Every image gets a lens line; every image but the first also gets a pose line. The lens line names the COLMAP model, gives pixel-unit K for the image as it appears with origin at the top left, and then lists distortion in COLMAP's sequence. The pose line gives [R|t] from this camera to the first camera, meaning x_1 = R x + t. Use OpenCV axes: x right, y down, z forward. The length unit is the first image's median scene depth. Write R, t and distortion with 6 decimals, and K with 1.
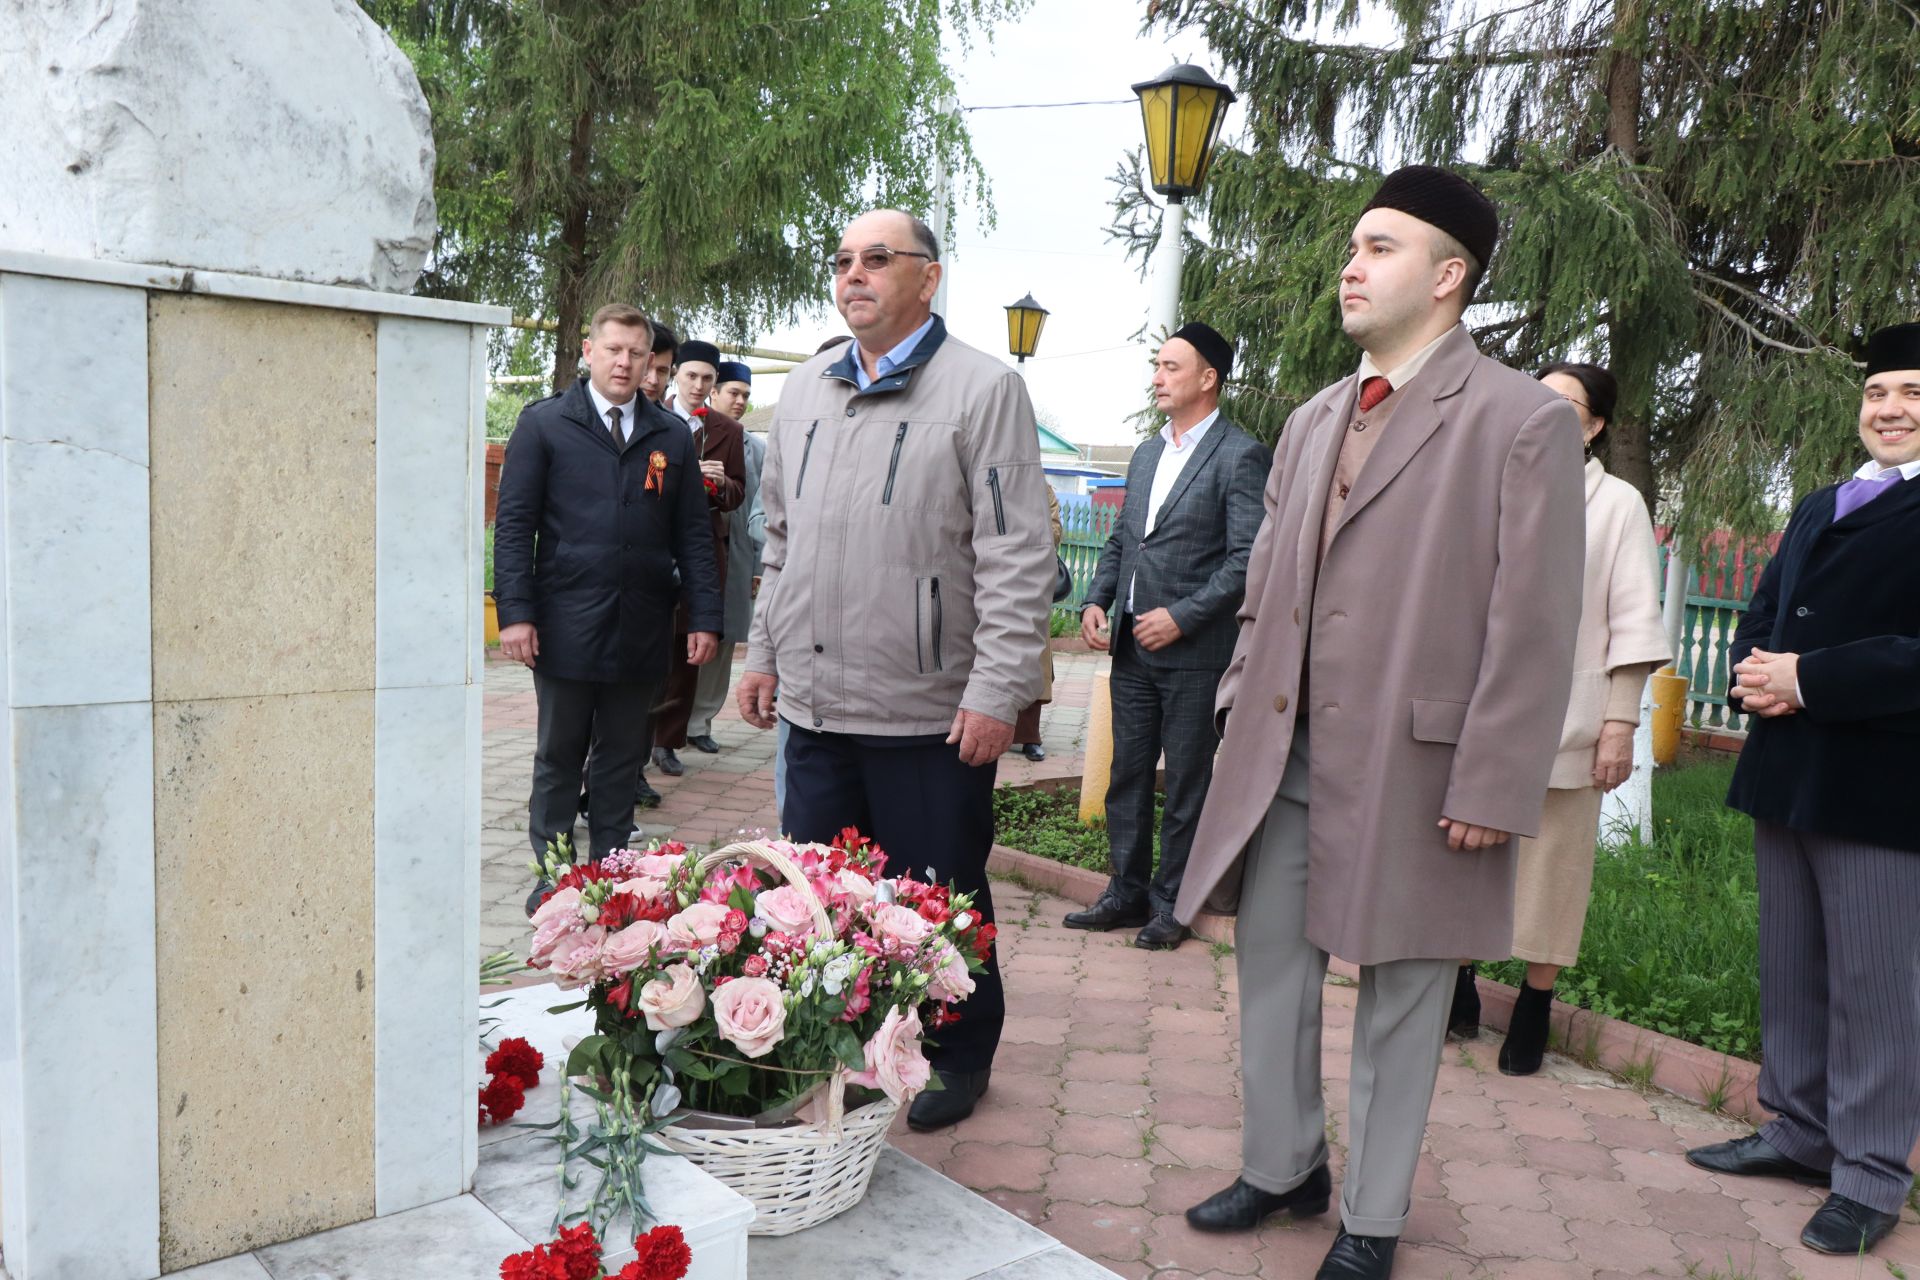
lens RADIAL K [[1554.0, 0, 965.7], [0, 1554.0, 659.1], [0, 0, 1]] dist [-0.007798, 0.014732]
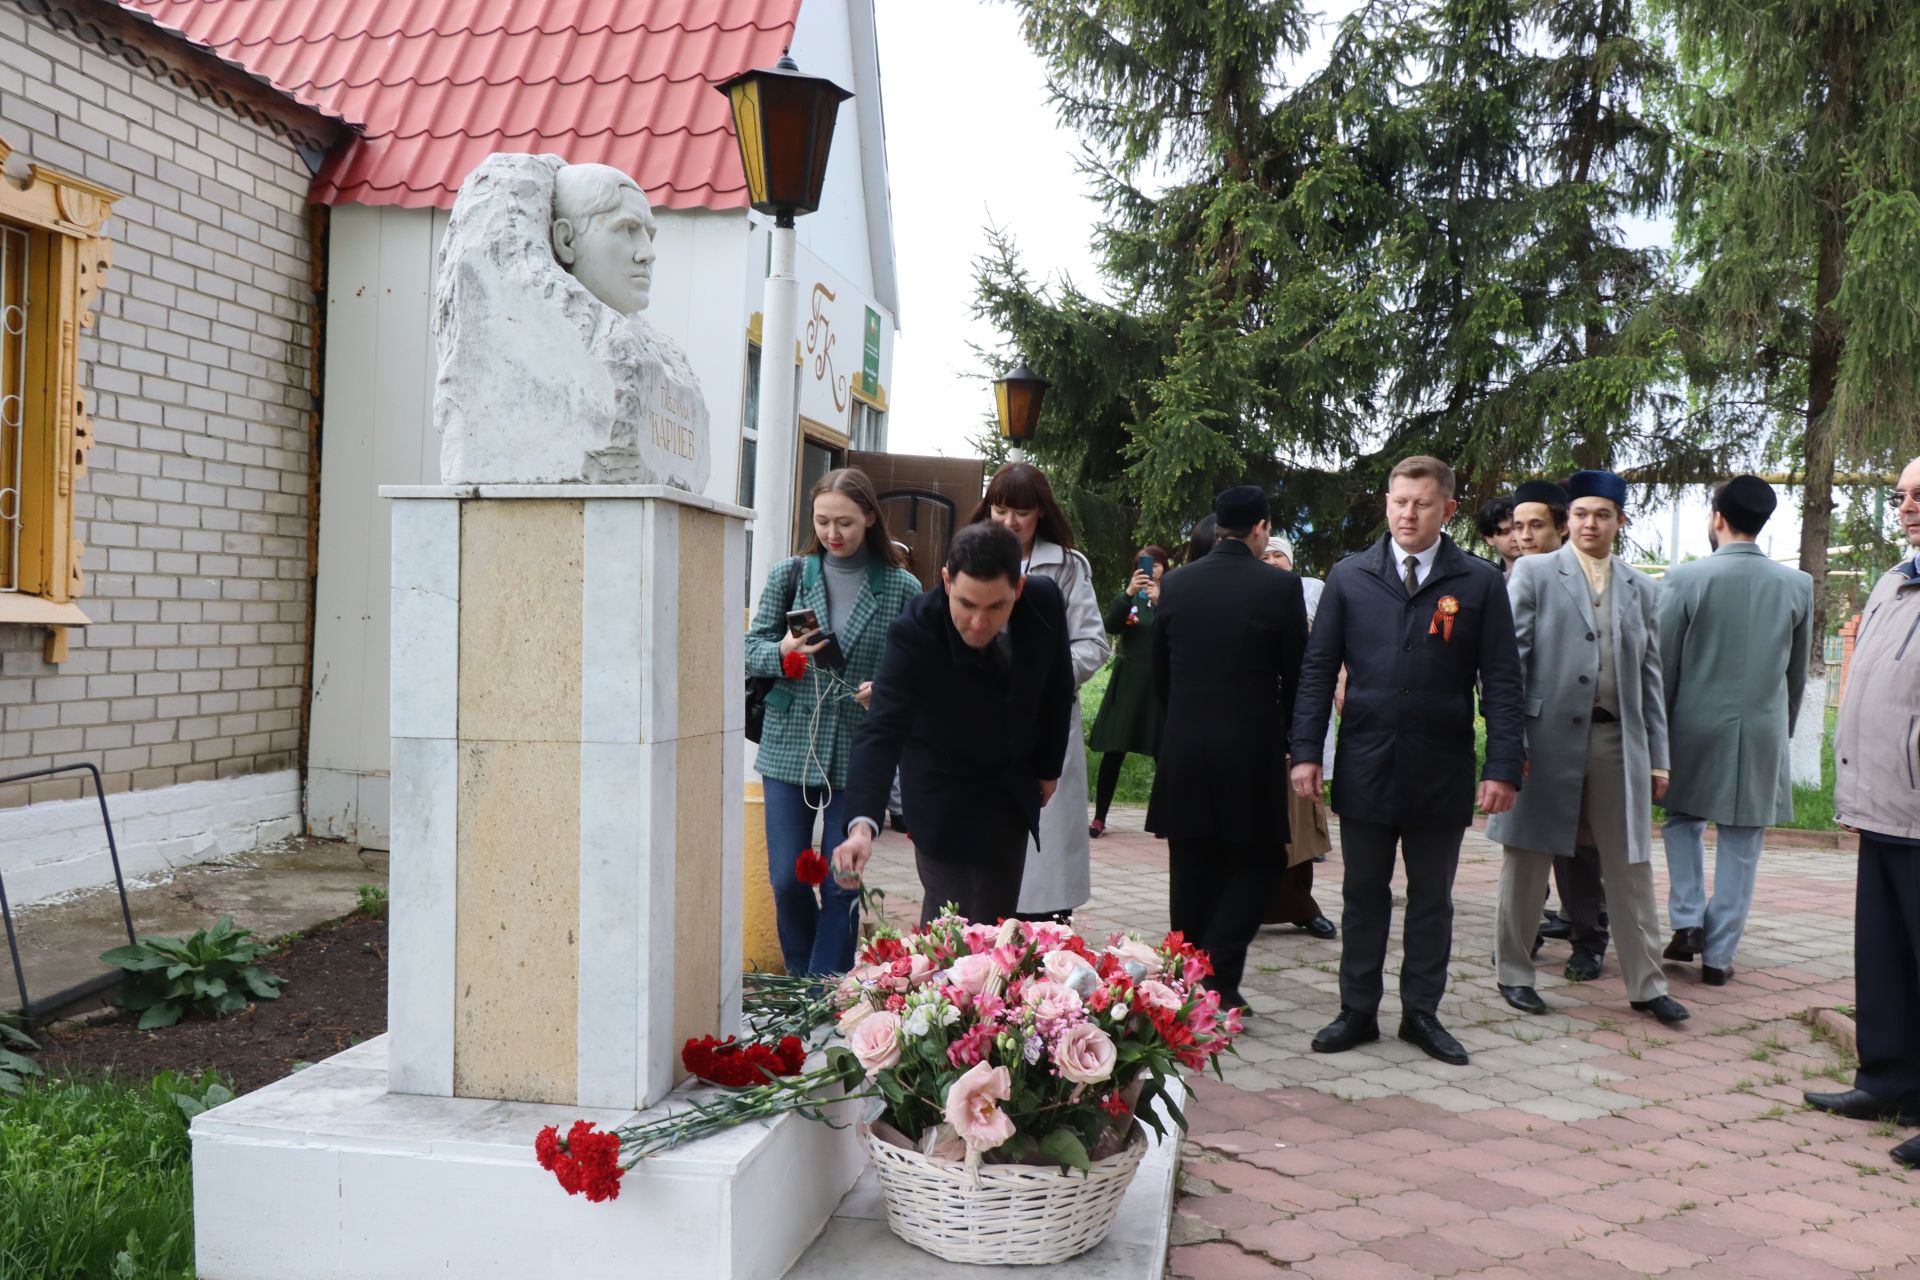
lens RADIAL K [[1633.0, 0, 963.7], [0, 1633.0, 651.2], [0, 0, 1]] dist [-0.004610, 0.015001]
pose [[0.622545, -0.027320, -0.782107, 0.756846], [-0.072203, 0.993123, -0.092164, 0.035221], [0.779246, 0.113847, 0.616291, 0.204031]]
